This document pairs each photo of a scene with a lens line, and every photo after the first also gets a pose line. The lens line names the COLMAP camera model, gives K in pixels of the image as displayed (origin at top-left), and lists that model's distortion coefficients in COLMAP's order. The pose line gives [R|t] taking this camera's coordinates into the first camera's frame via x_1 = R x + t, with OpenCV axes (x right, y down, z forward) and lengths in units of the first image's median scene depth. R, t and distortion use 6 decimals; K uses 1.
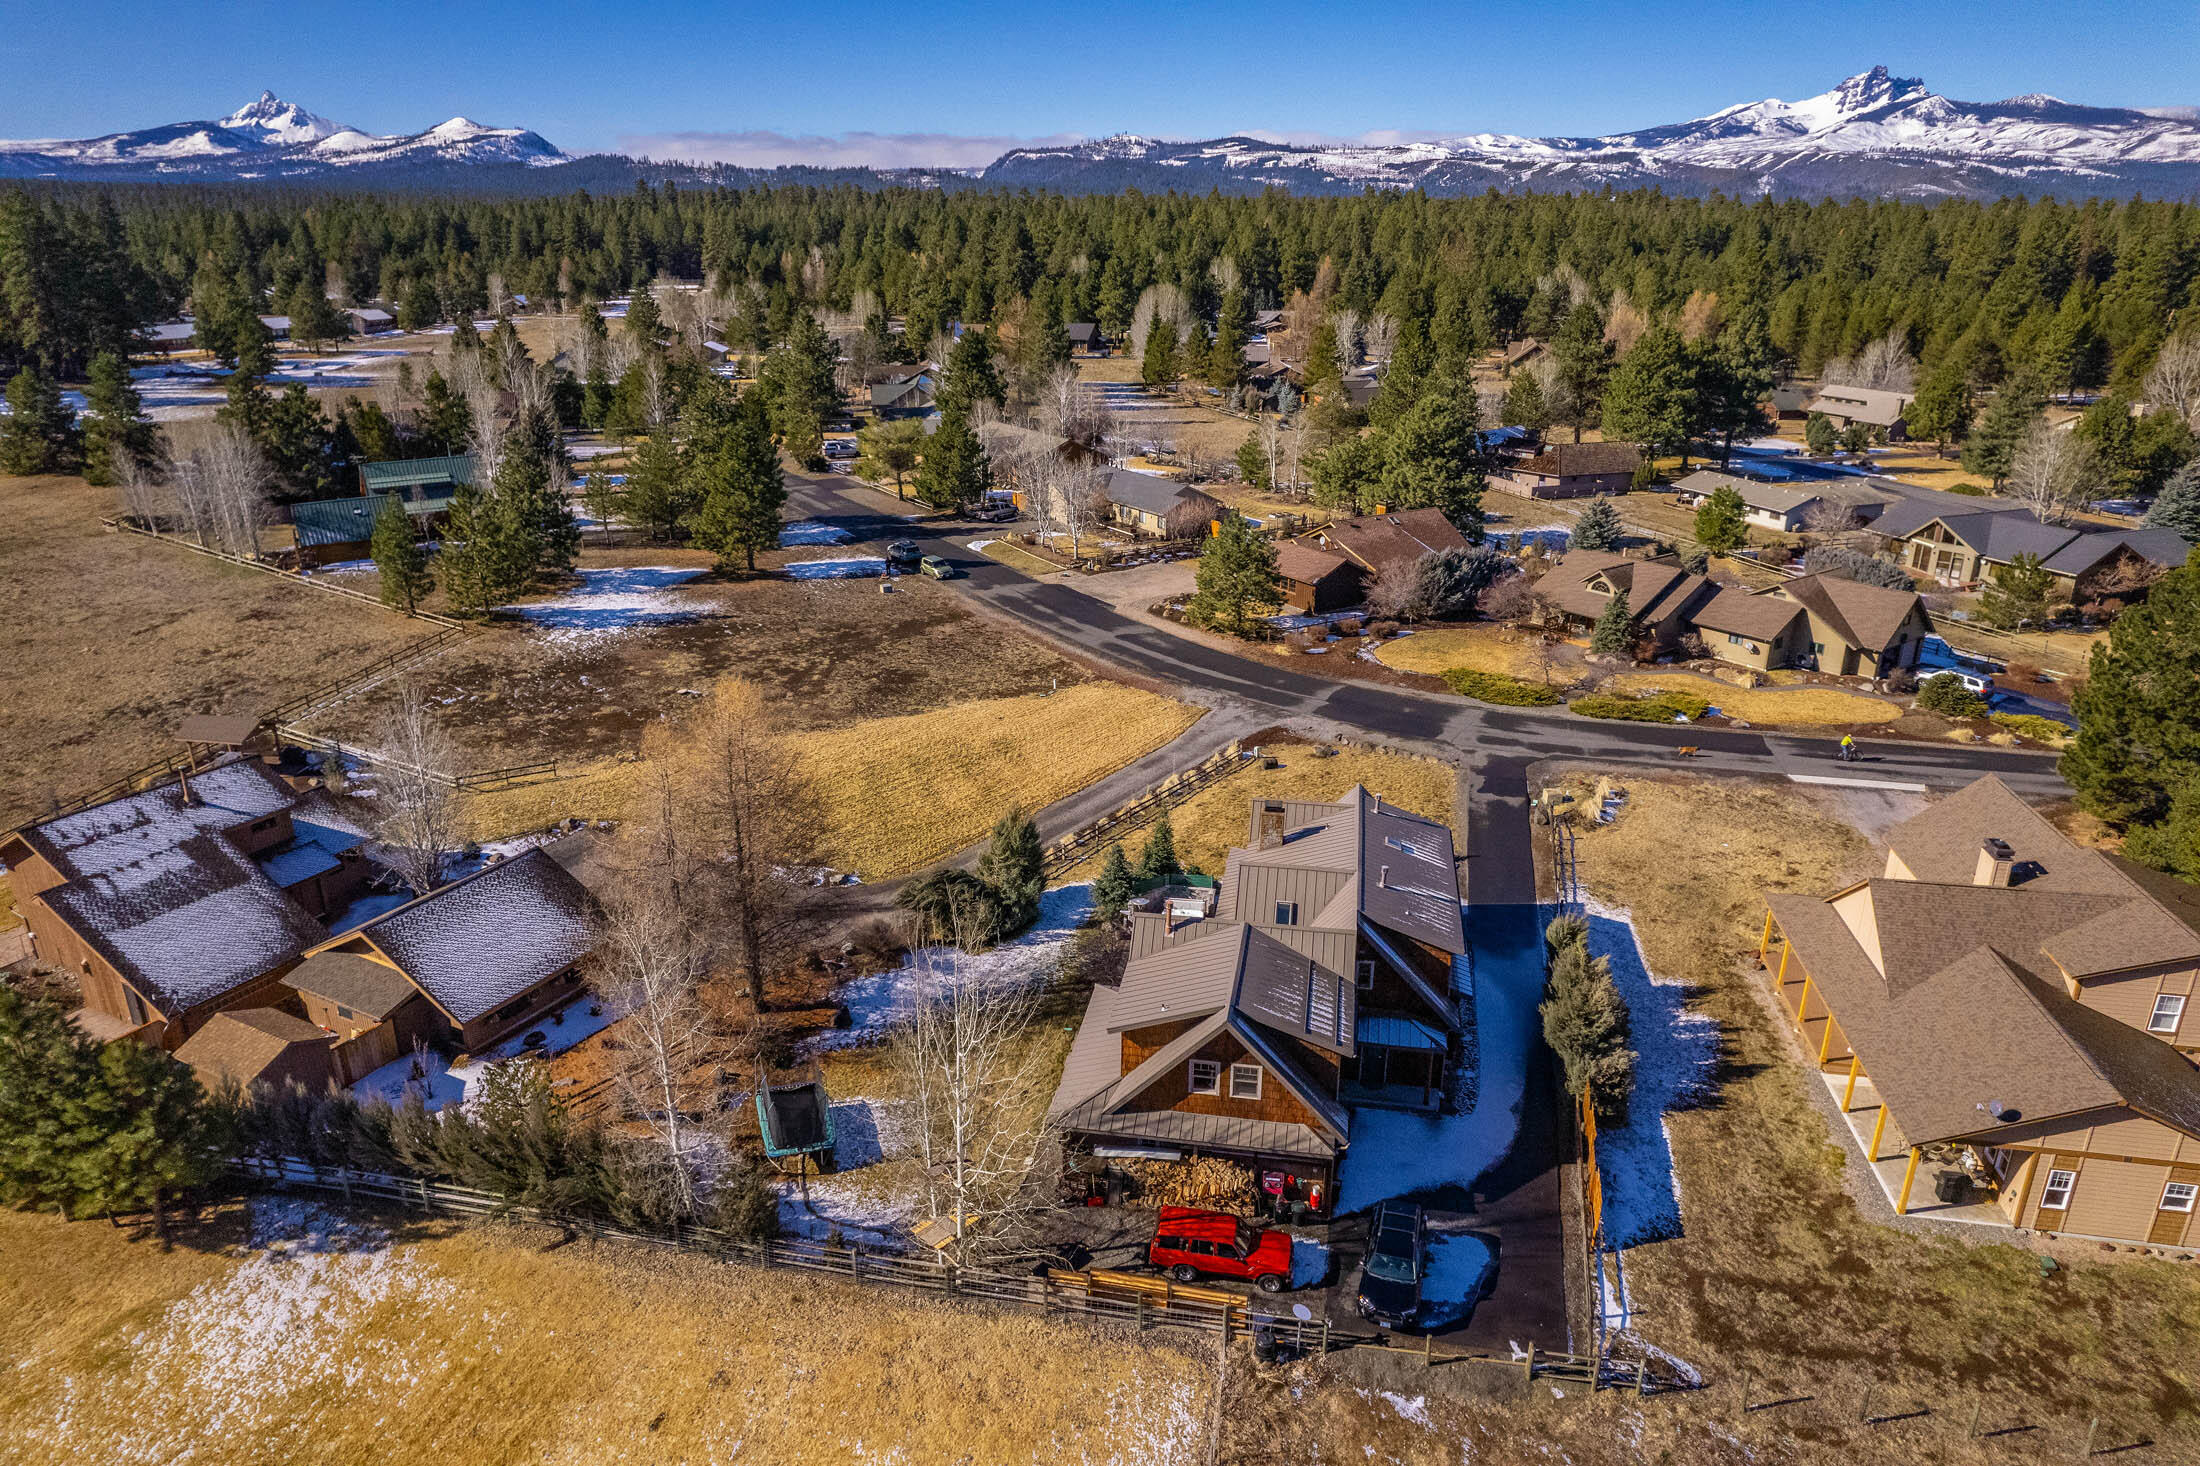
lens RADIAL K [[1409.9, 0, 1101.0], [0, 1409.9, 743.0], [0, 0, 1]] dist [-0.075974, 0.065880]
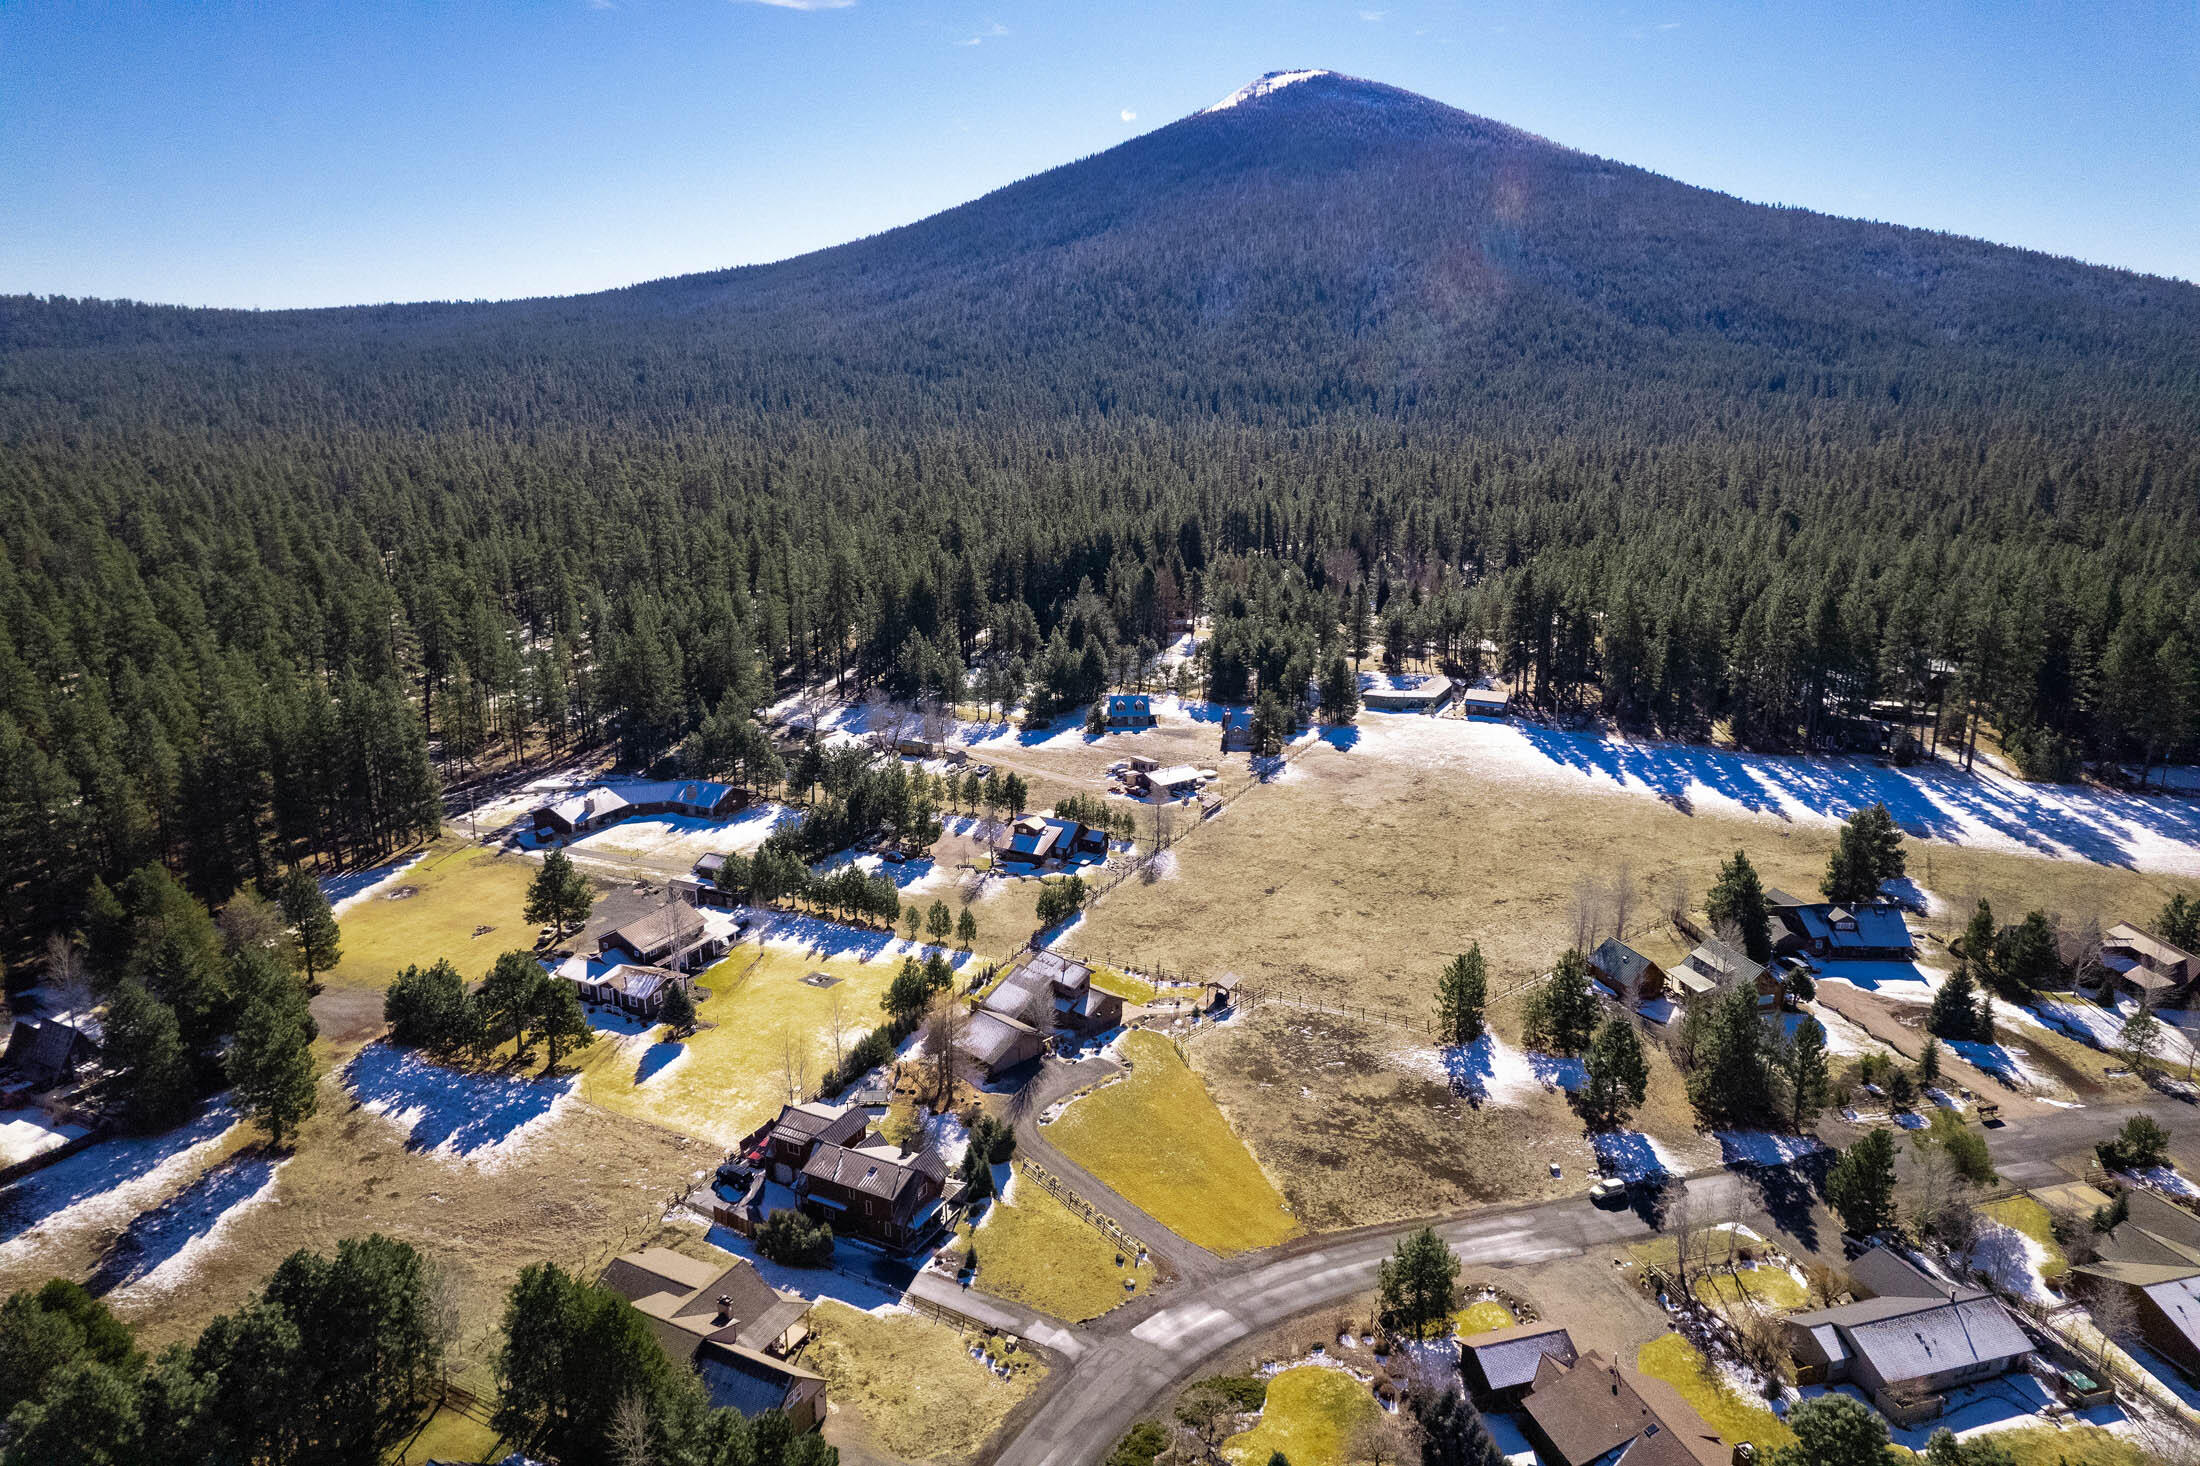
lens RADIAL K [[1409.9, 0, 1100.0], [0, 1409.9, 742.5], [0, 0, 1]] dist [-0.075974, 0.065880]
pose [[-0.294397, 0.237878, -0.925605, 1.465000], [-0.335928, 0.880964, 0.333250, -1.031057], [0.894697, 0.409044, -0.179443, 1.004886]]
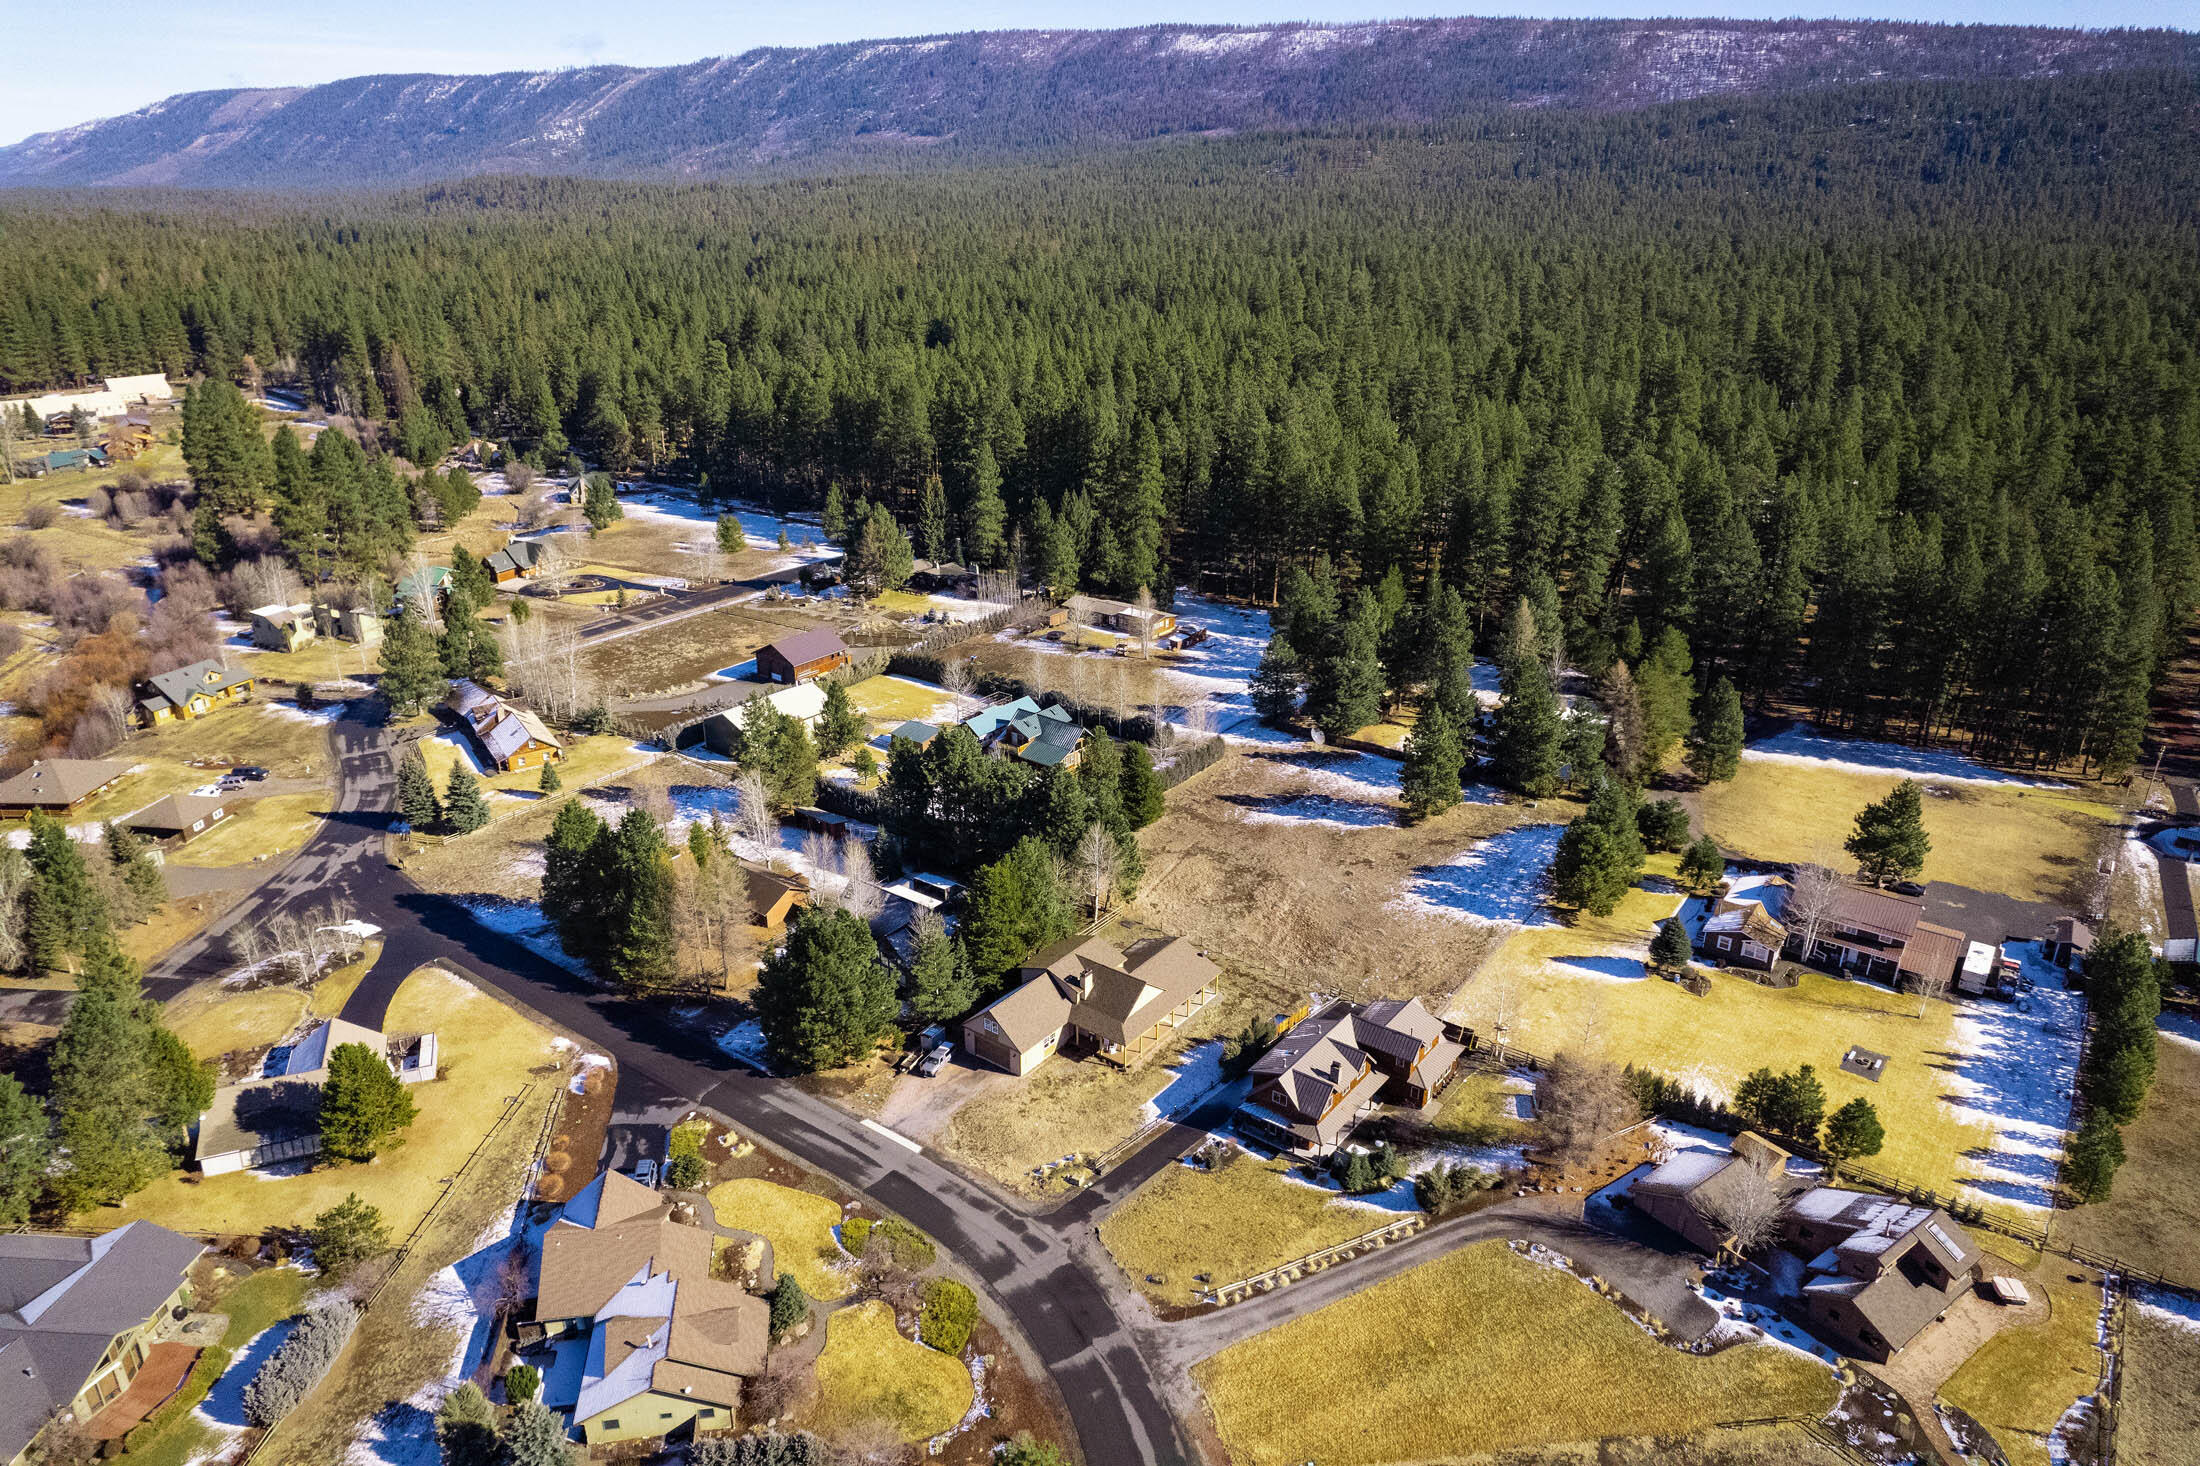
lens RADIAL K [[1409.9, 0, 1092.7], [0, 1409.9, 735.1], [0, 0, 1]] dist [-0.075974, 0.065880]
pose [[-0.887186, -0.178397, 0.425529, -0.271501], [0.155951, 0.752027, 0.640418, -1.280487], [-0.434258, 0.634532, -0.639367, 1.566973]]
